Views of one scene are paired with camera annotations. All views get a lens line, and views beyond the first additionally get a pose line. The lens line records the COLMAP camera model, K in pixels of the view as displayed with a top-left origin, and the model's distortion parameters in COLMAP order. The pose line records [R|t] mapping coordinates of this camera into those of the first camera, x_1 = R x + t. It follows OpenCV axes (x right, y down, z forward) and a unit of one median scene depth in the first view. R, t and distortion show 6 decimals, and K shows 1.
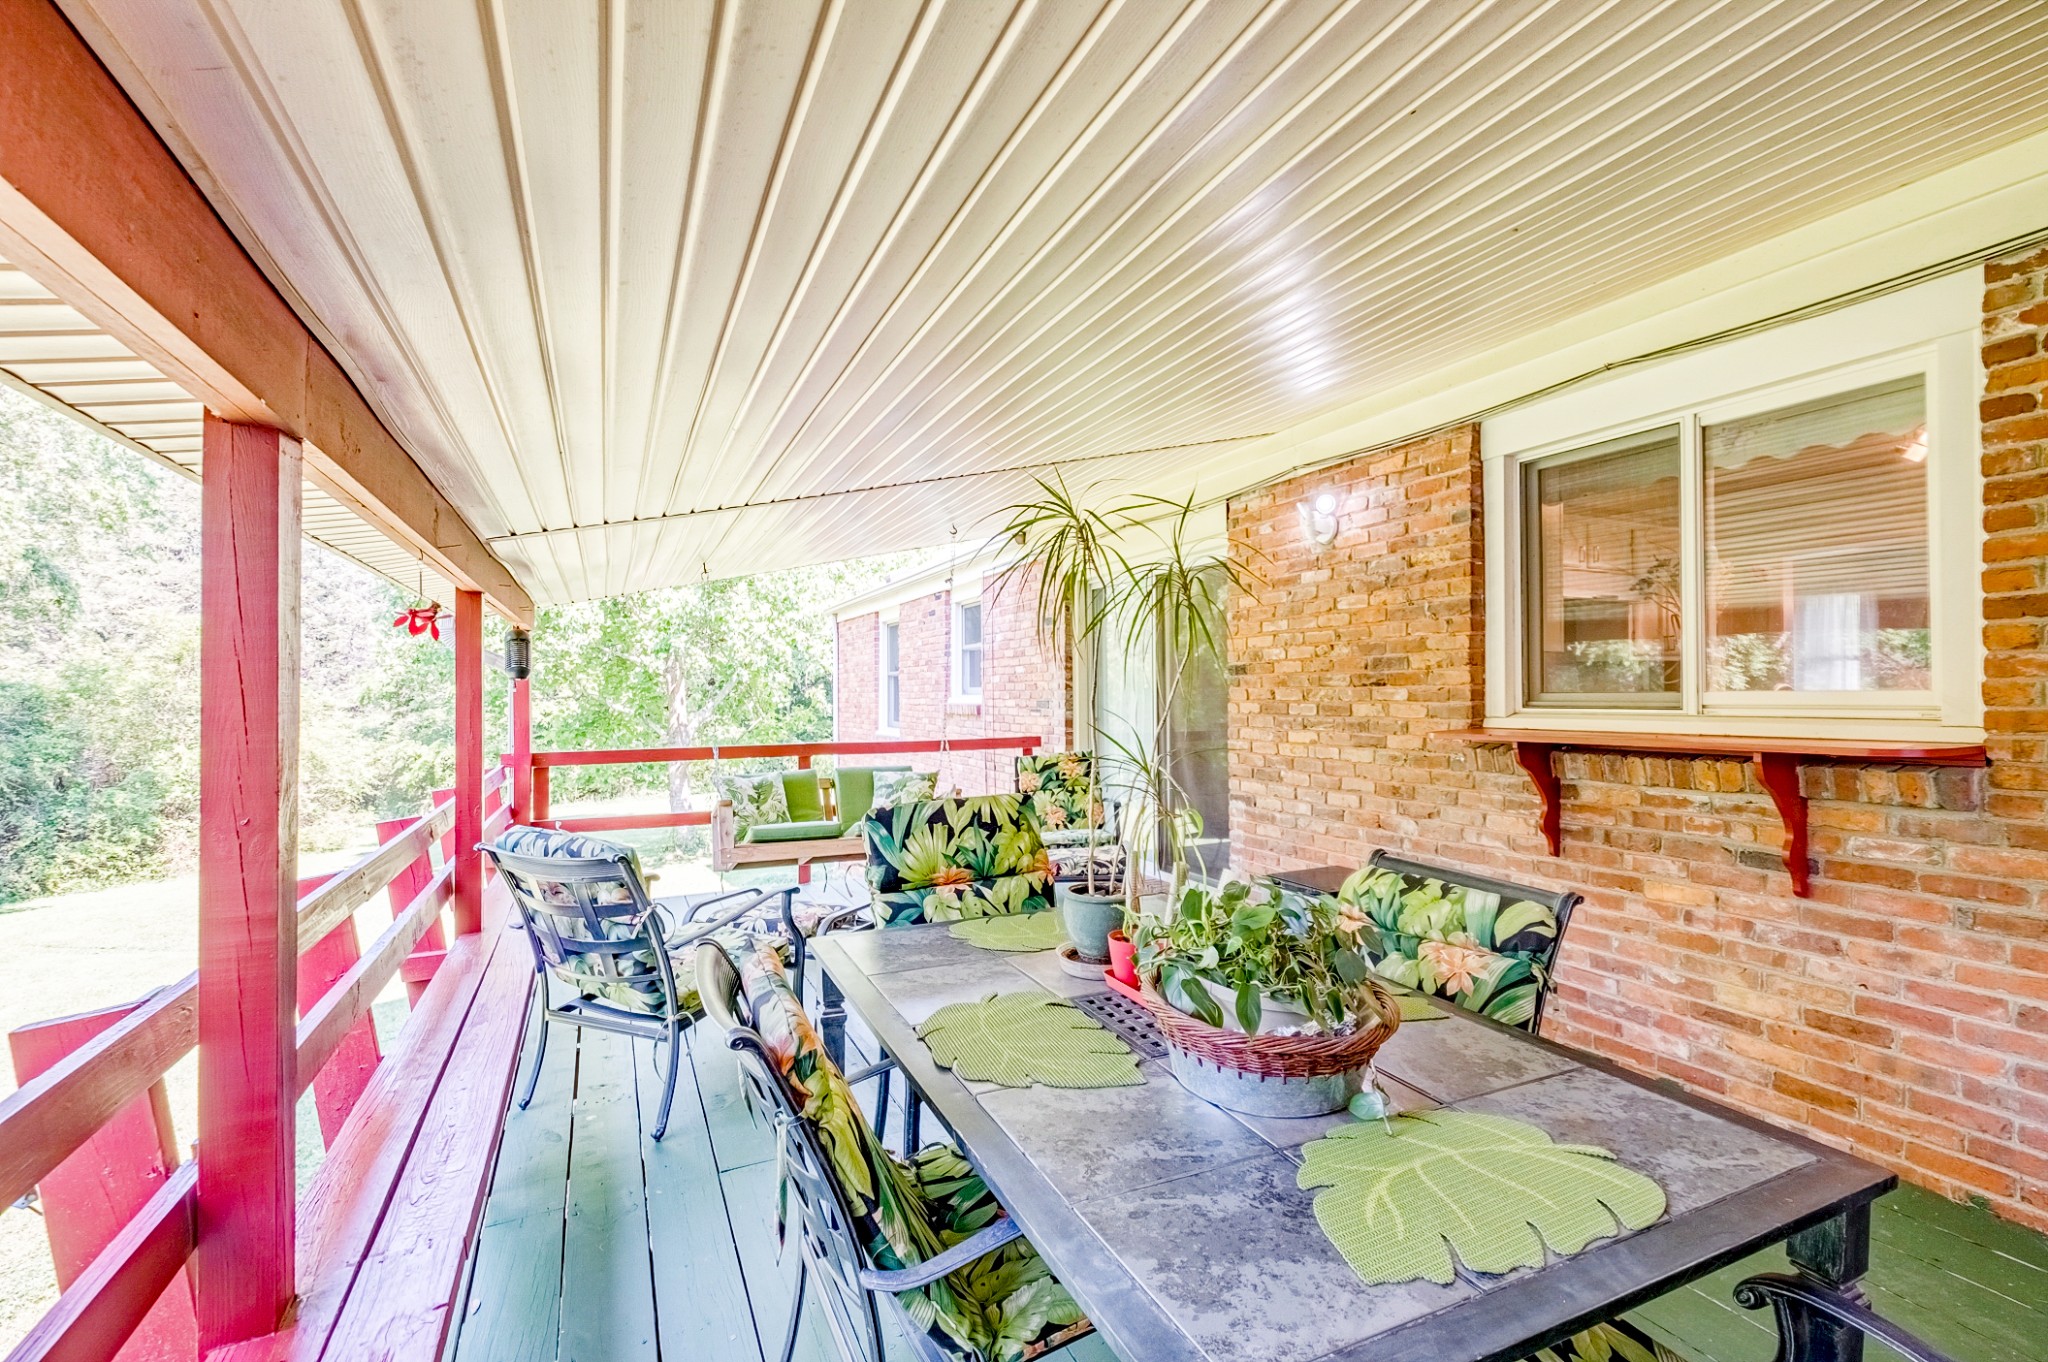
lens RADIAL K [[906.6, 0, 1021.1], [0, 906.6, 700.5], [0, 0, 1]] dist [-0.006556, 0.000708]
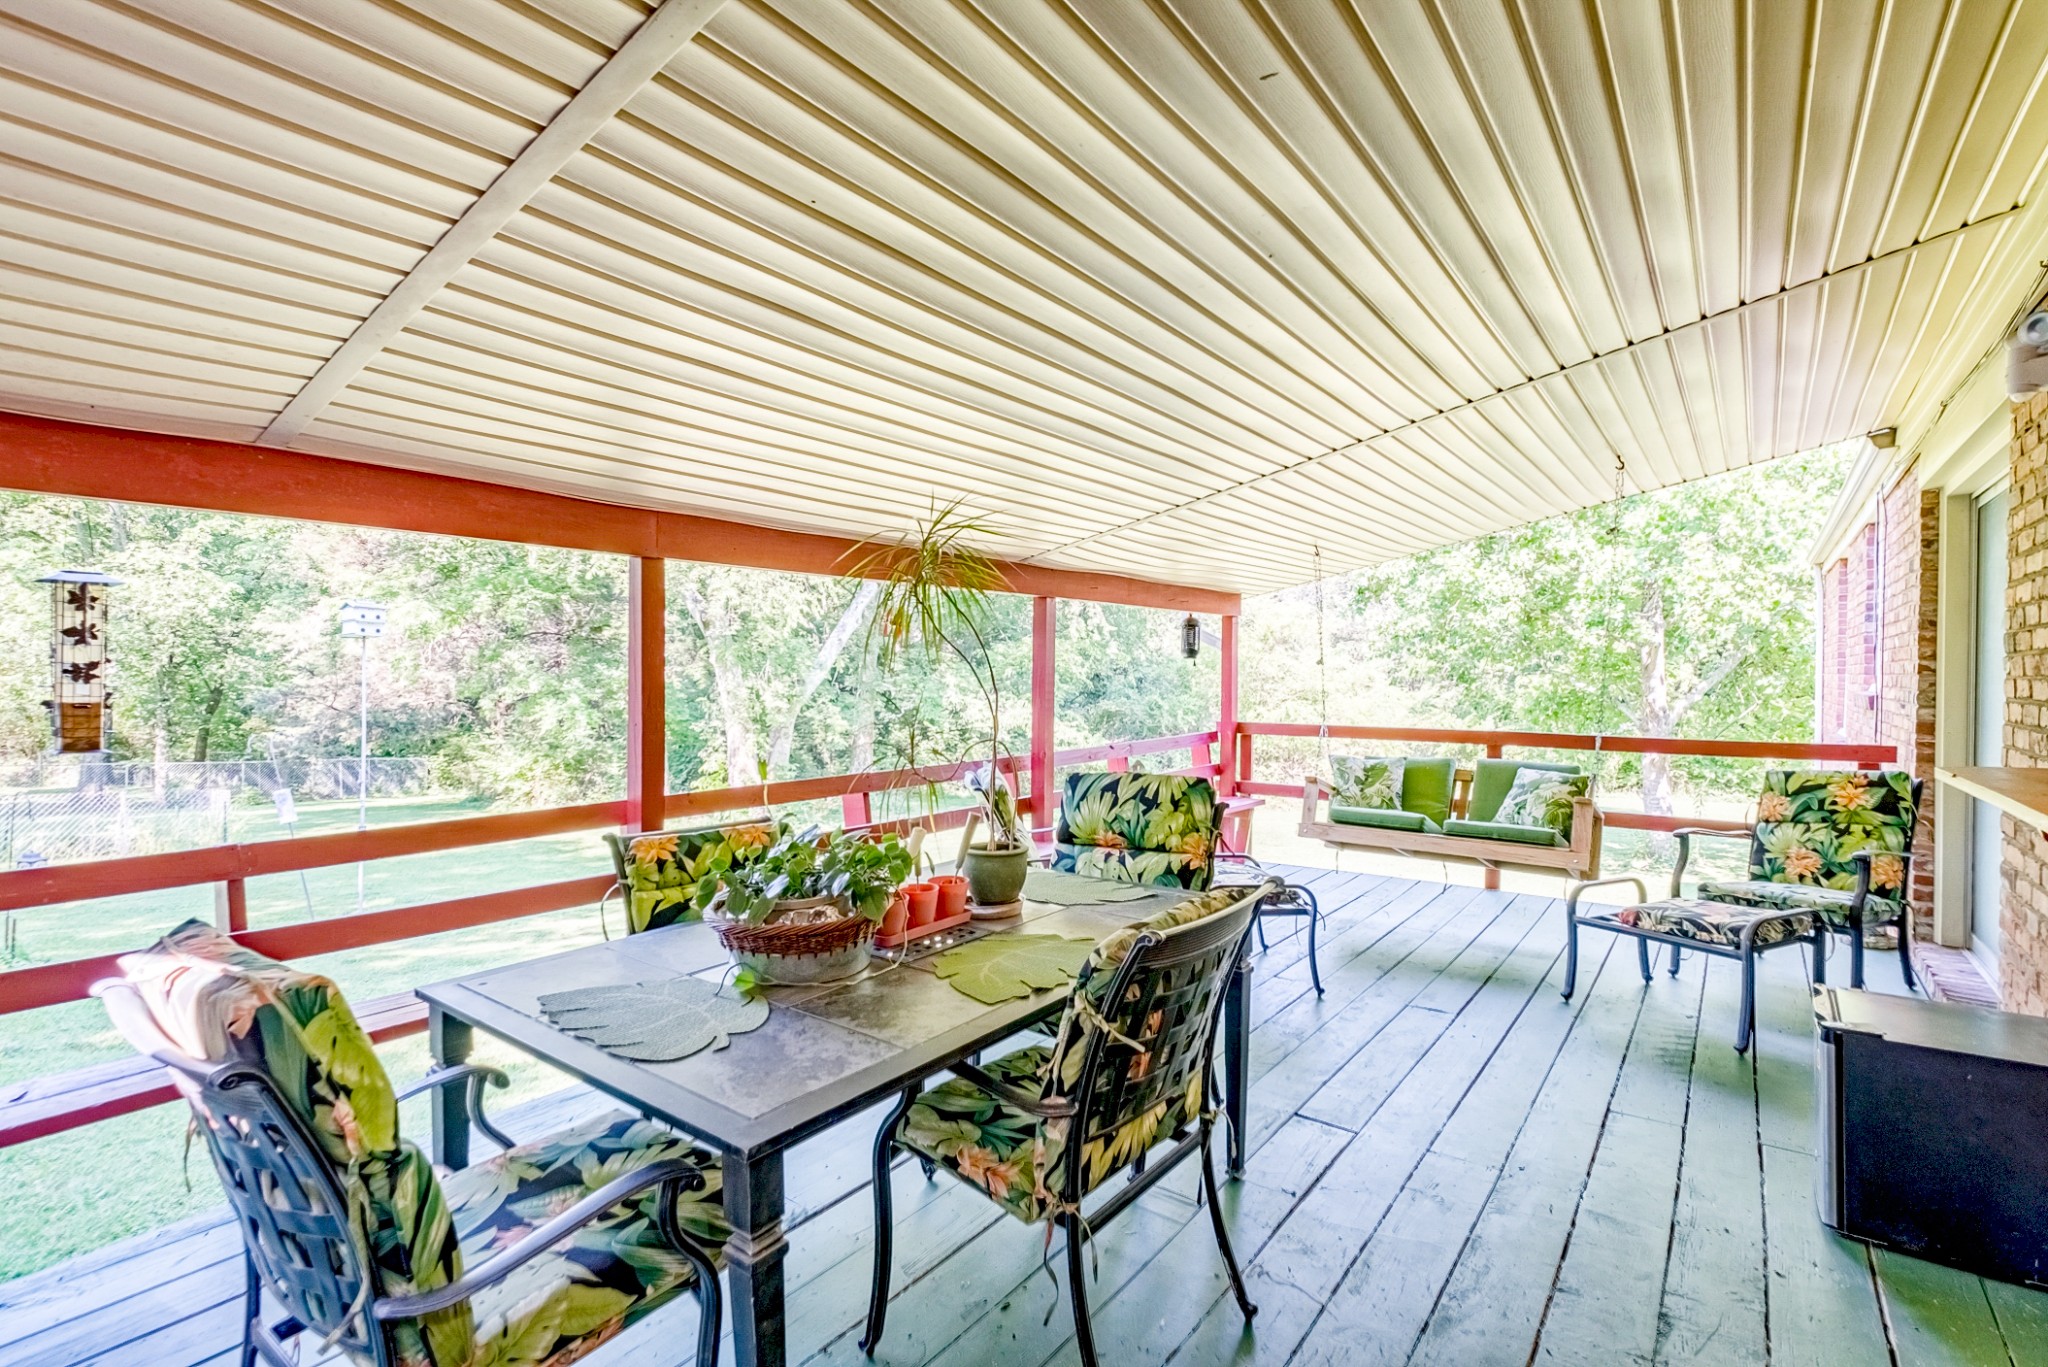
lens RADIAL K [[969.5, 0, 989.7], [0, 969.5, 675.0], [0, 0, 1]] dist [-0.001116, 0.000041]
pose [[0.460247, 0.015677, -0.887652, 0.449863], [-0.016417, 0.999823, 0.009146, -0.008799], [0.887639, 0.010363, 0.460423, 0.157658]]
